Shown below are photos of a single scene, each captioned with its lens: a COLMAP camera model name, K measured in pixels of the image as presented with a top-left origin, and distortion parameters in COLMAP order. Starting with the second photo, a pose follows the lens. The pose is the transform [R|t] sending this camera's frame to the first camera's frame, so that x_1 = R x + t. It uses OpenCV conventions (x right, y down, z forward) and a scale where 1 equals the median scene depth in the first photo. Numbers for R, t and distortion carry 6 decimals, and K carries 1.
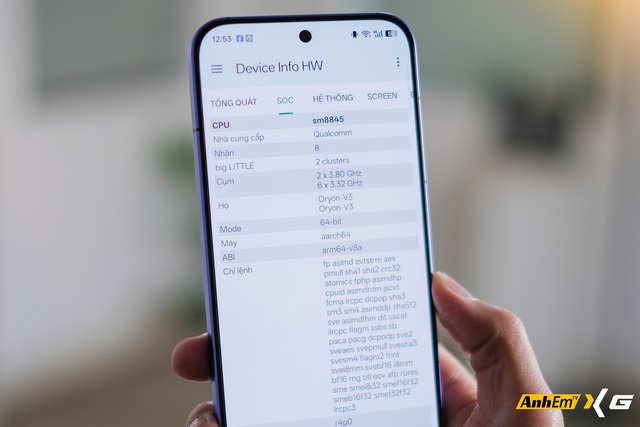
lens RADIAL K [[1092.6, 0, 320.0], [0, 1092.6, 213.5], [0, 0, 1]] dist [0.067540, 0.009068]
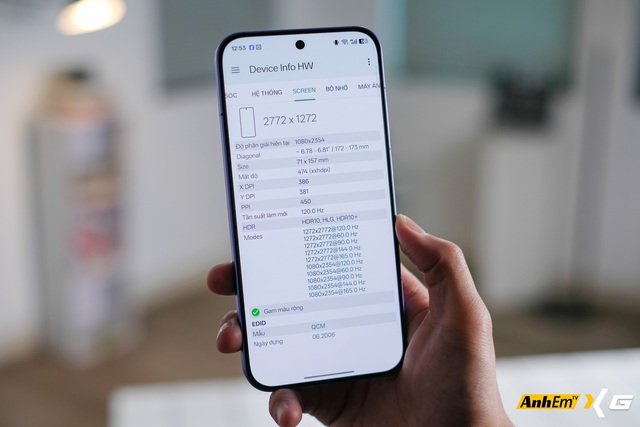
lens RADIAL K [[996.9, 0, 320.0], [0, 996.9, 213.5], [0, 0, 1]] dist [0.326561, 0.017530]
pose [[0.999944, -0.005619, -0.008989, 0.020201], [0.006335, 0.996635, 0.081724, -0.051145], [0.008499, -0.081776, 0.996614, -0.247355]]
